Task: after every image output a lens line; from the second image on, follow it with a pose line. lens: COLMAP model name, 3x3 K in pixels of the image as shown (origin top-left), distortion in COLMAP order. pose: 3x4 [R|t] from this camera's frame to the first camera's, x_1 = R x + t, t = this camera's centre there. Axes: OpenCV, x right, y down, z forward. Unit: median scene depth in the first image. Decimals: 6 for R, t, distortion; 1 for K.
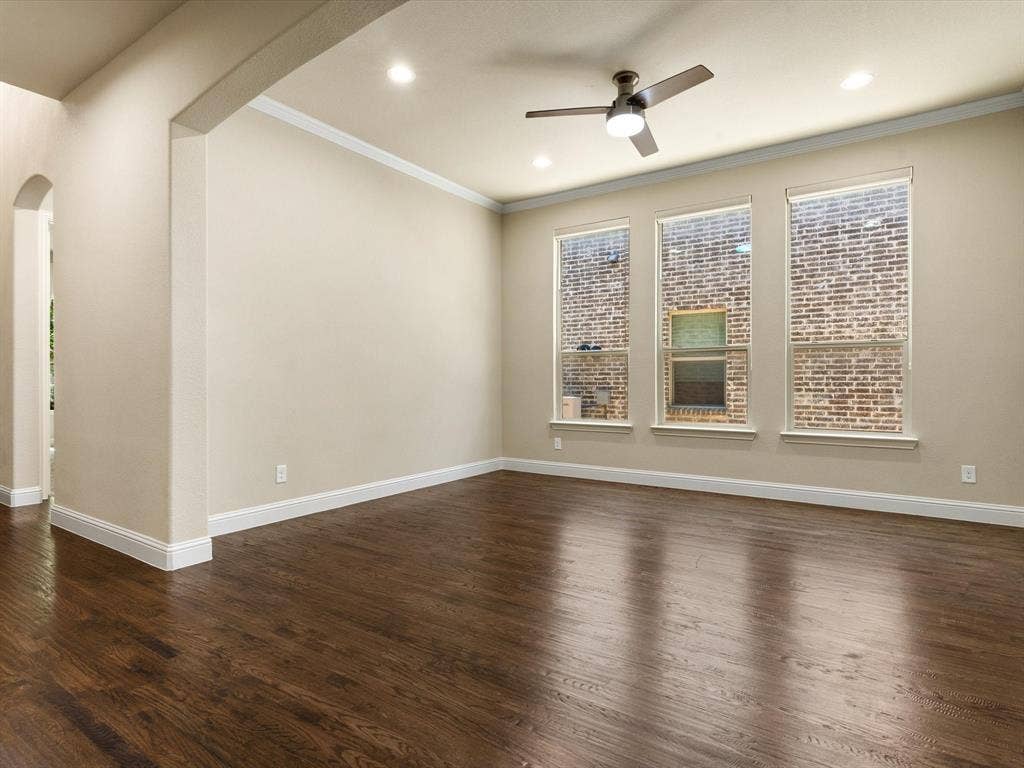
lens RADIAL K [[550.6, 0, 511.7], [0, 550.6, 385.3], [0, 0, 1]] dist [0.003153, 0.000169]
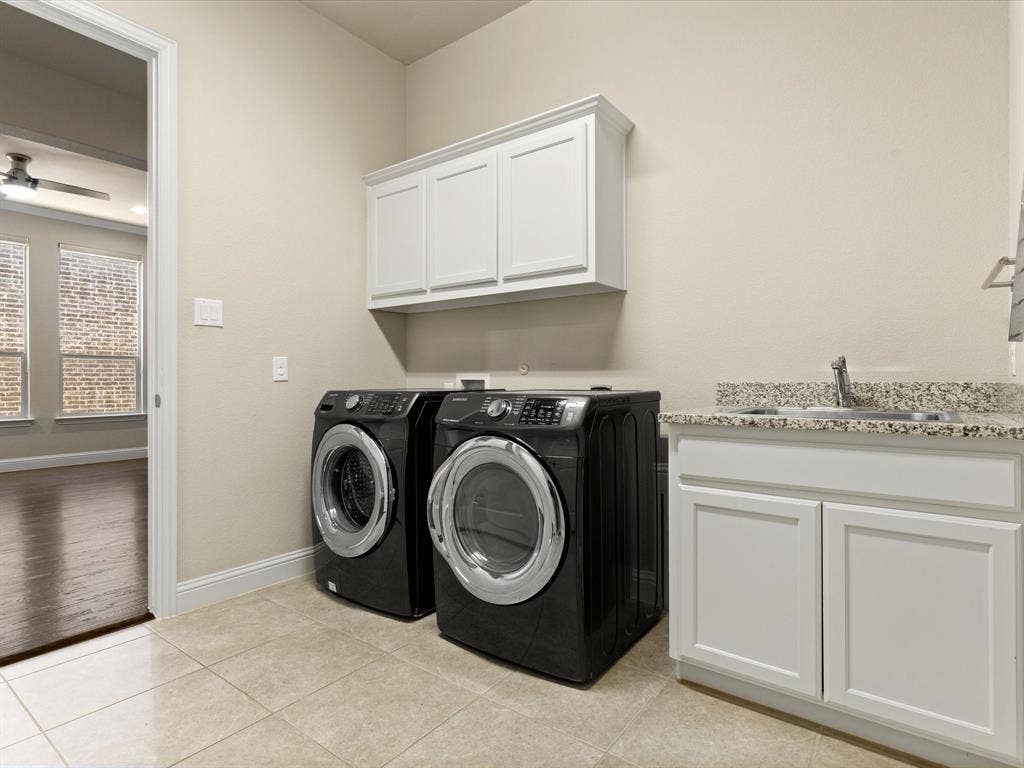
lens RADIAL K [[550.6, 0, 511.7], [0, 550.6, 385.5], [0, 0, 1]] dist [0.003153, 0.000169]
pose [[0.053728, 0.004875, 0.998544, -0.539467], [-0.002662, 0.999985, -0.004739, 0.004063], [-0.998552, -0.002403, 0.053740, -0.143687]]
